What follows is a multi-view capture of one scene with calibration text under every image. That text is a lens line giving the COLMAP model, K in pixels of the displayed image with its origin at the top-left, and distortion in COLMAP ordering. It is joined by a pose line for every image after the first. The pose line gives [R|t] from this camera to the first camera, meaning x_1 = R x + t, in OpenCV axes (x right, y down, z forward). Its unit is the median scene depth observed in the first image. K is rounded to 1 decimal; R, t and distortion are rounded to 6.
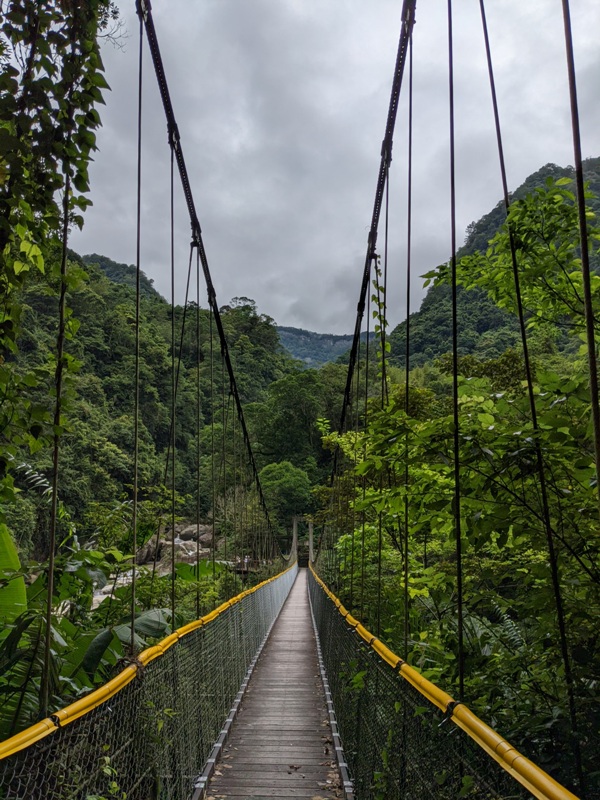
lens RADIAL K [[626.8, 0, 294.1], [0, 626.8, 384.1], [0, 0, 1]] dist [0.075191, -0.116586]
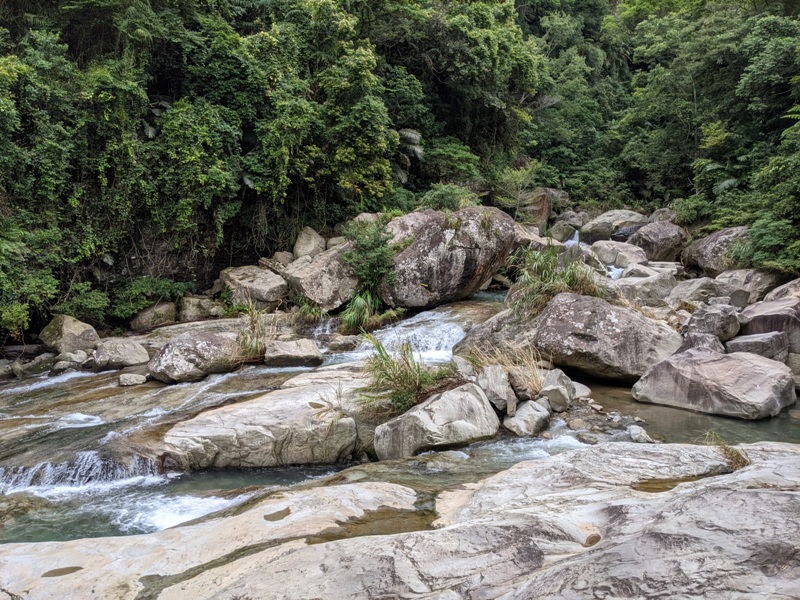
lens RADIAL K [[626.8, 0, 400.0], [0, 626.8, 300.0], [0, 0, 1]] dist [0.075191, -0.116586]
pose [[0.898580, 0.058791, -0.434853, -0.099584], [0.075410, 0.955552, 0.285016, 0.150018], [0.432281, -0.288902, 0.854207, 0.556165]]
